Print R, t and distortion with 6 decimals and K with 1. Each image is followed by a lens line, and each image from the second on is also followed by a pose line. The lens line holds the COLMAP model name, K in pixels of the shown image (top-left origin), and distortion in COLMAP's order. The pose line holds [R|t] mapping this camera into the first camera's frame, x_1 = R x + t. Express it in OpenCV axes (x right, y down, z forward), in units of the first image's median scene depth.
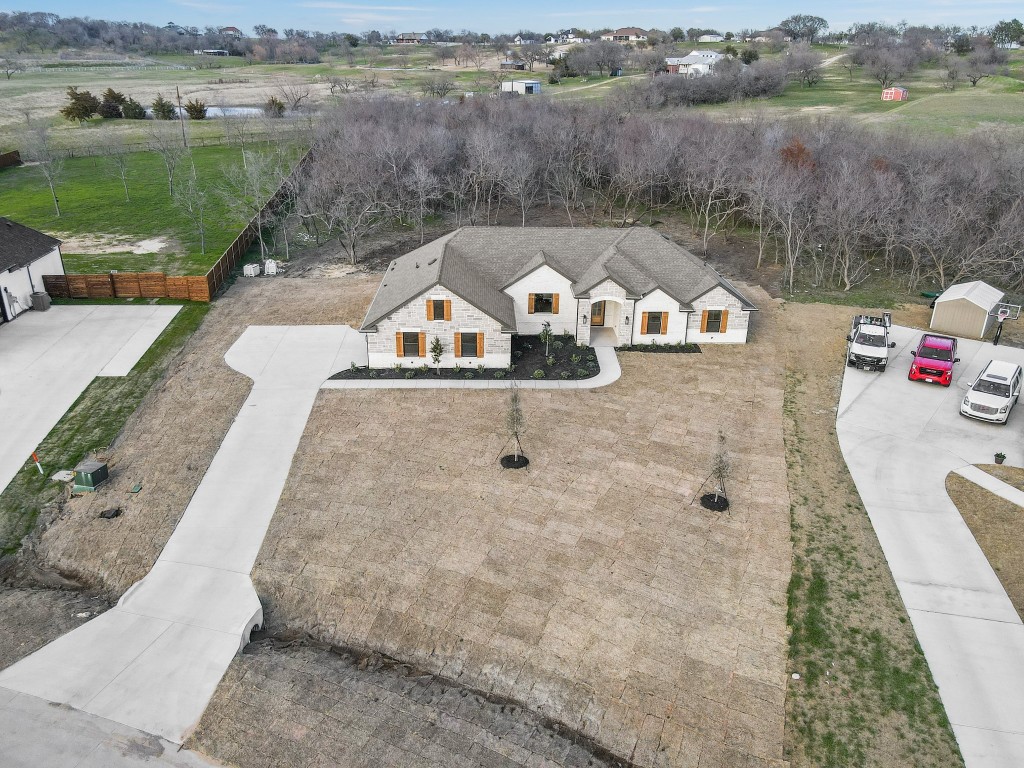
lens RADIAL K [[750.7, 0, 512.0], [0, 750.7, 384.0], [0, 0, 1]] dist [0.000550, 0.028648]
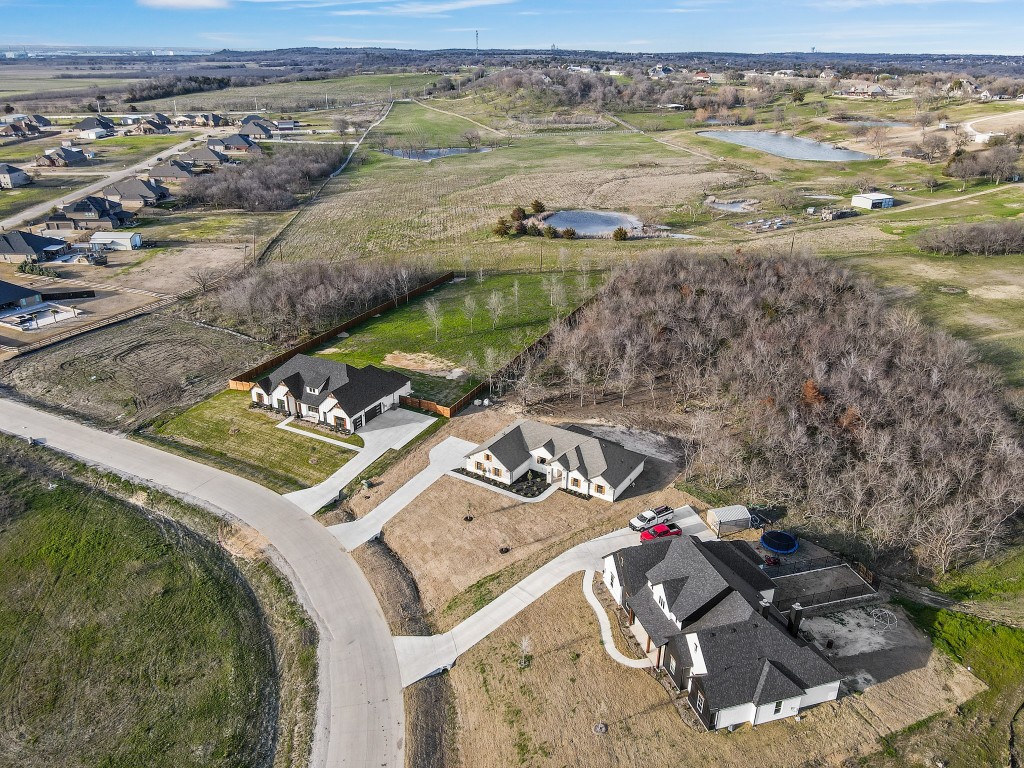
lens RADIAL K [[750.7, 0, 512.0], [0, 750.7, 384.0], [0, 0, 1]] dist [0.000550, 0.028648]
pose [[0.824059, 0.224495, -0.520124, 1.500304], [-0.221809, 0.972688, 0.068405, -0.633456], [0.521275, 0.058998, 0.851347, -1.463454]]
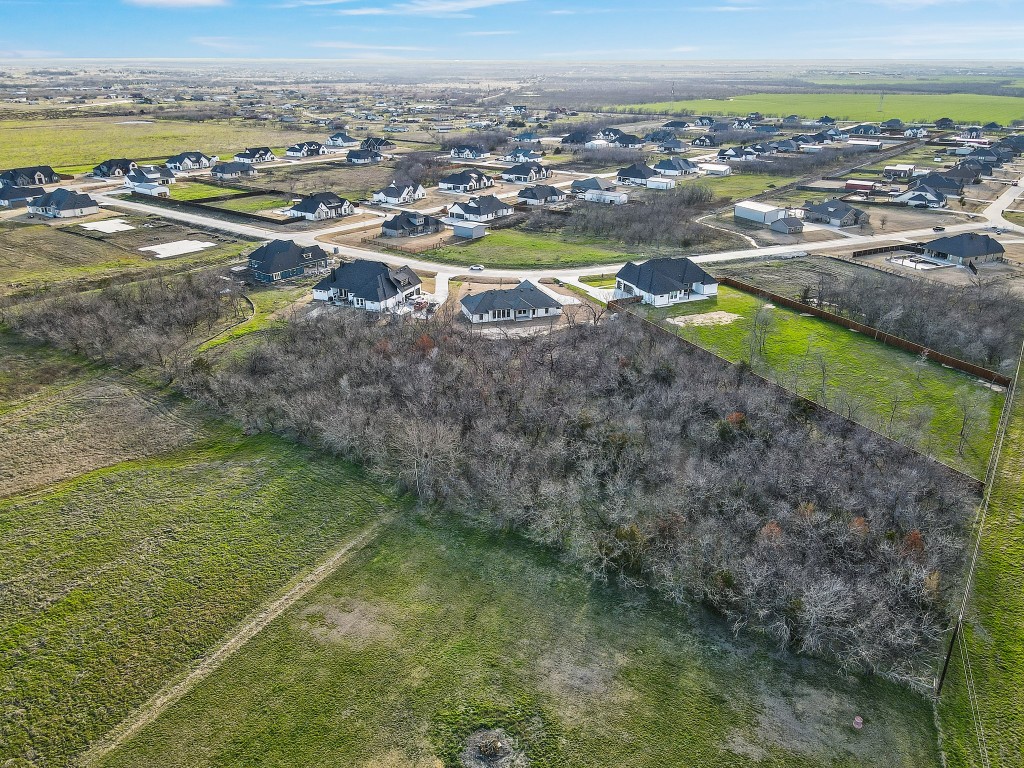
lens RADIAL K [[750.7, 0, 512.0], [0, 750.7, 384.0], [0, 0, 1]] dist [0.000550, 0.028648]
pose [[-0.961338, 0.091304, -0.259794, 1.435097], [-0.126742, 0.690856, 0.711797, -3.399130], [0.244470, 0.717204, -0.652574, 5.052004]]
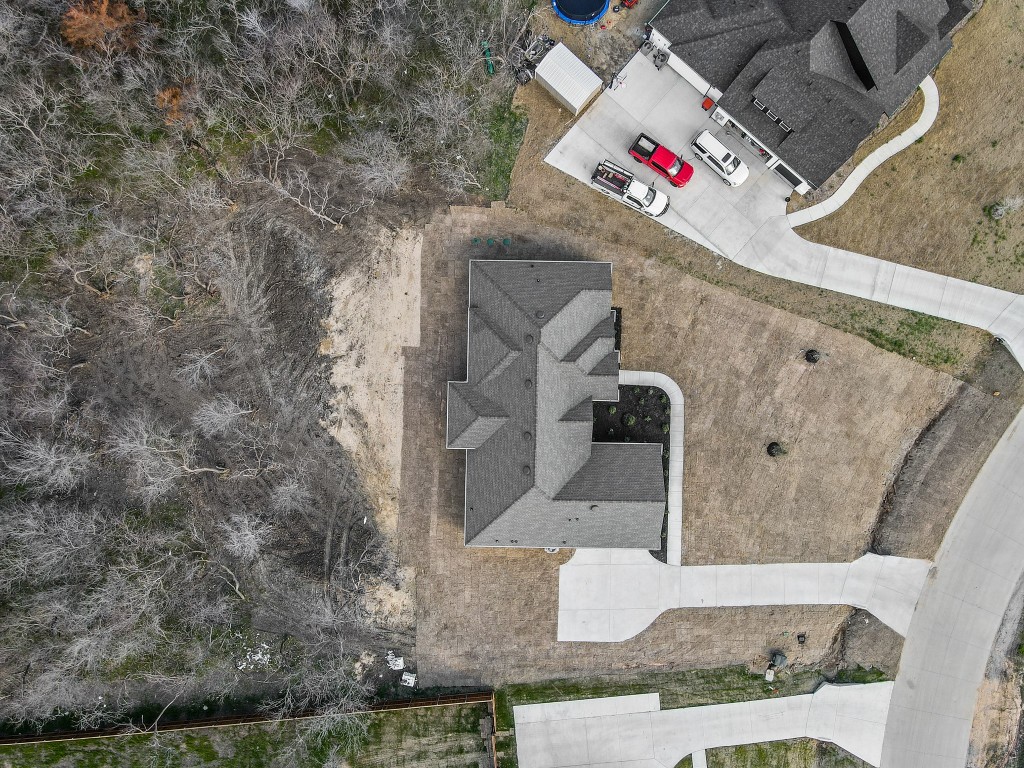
lens RADIAL K [[750.7, 0, 512.0], [0, 750.7, 384.0], [0, 0, 1]] dist [0.000550, 0.028648]
pose [[0.049527, -0.998721, -0.010194, 0.142356], [0.408838, 0.010960, 0.912541, -1.744627], [-0.911262, -0.049363, 0.408858, 0.746570]]
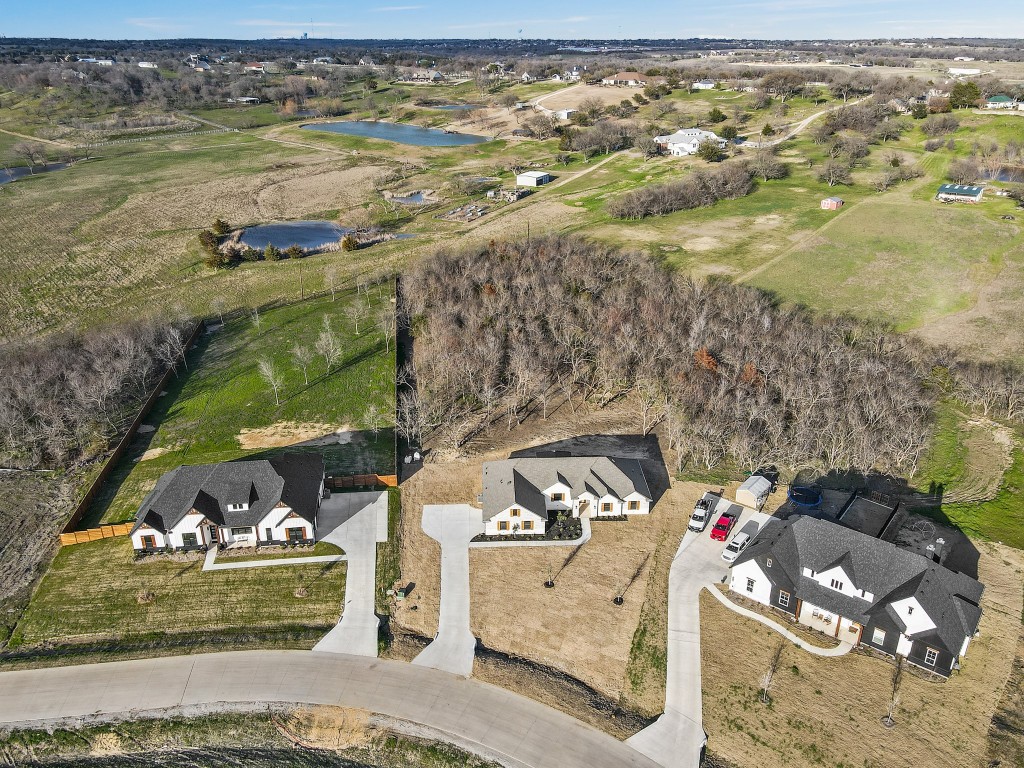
lens RADIAL K [[774.1, 0, 512.0], [0, 774.1, 384.0], [0, 0, 1]] dist [0.008883, 0.008907]
pose [[0.999798, -0.015724, -0.012528, -0.077826], [0.015909, 0.999764, 0.014810, -0.614941], [0.012292, -0.015007, 0.999812, -1.672423]]
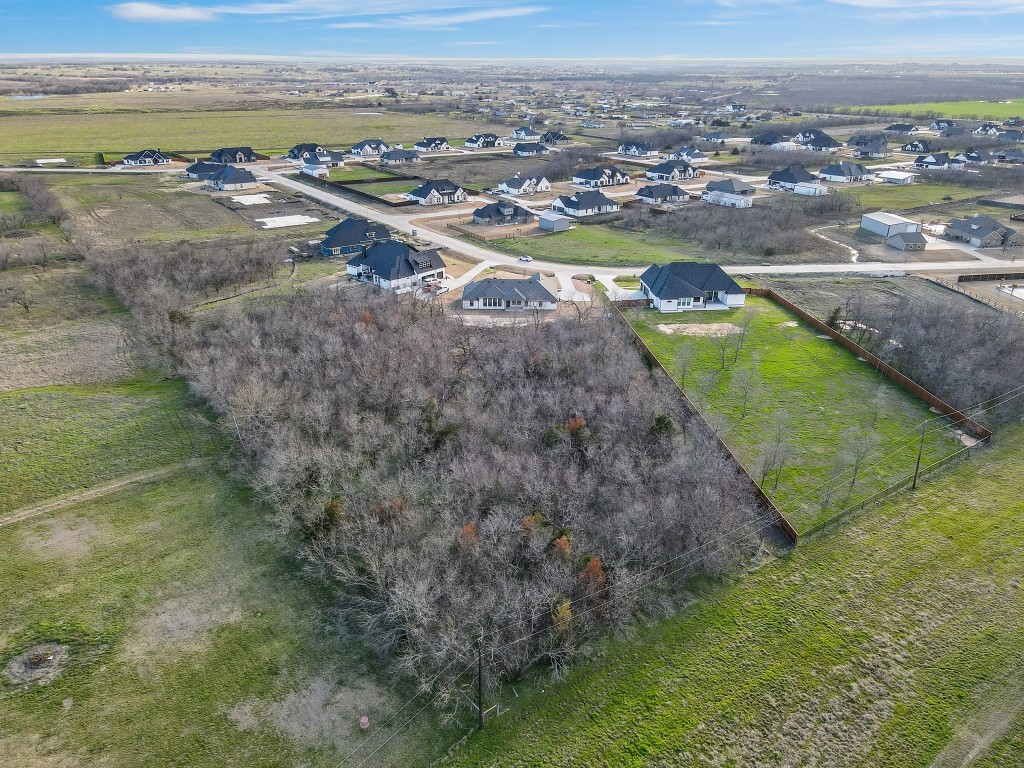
lens RADIAL K [[750.7, 0, 512.0], [0, 750.7, 384.0], [0, 0, 1]] dist [0.000550, 0.028648]
pose [[-0.998917, -0.035989, 0.029498, -0.102215], [-0.002918, 0.681116, 0.732170, -3.464261], [-0.046441, 0.731290, -0.680483, 5.249903]]
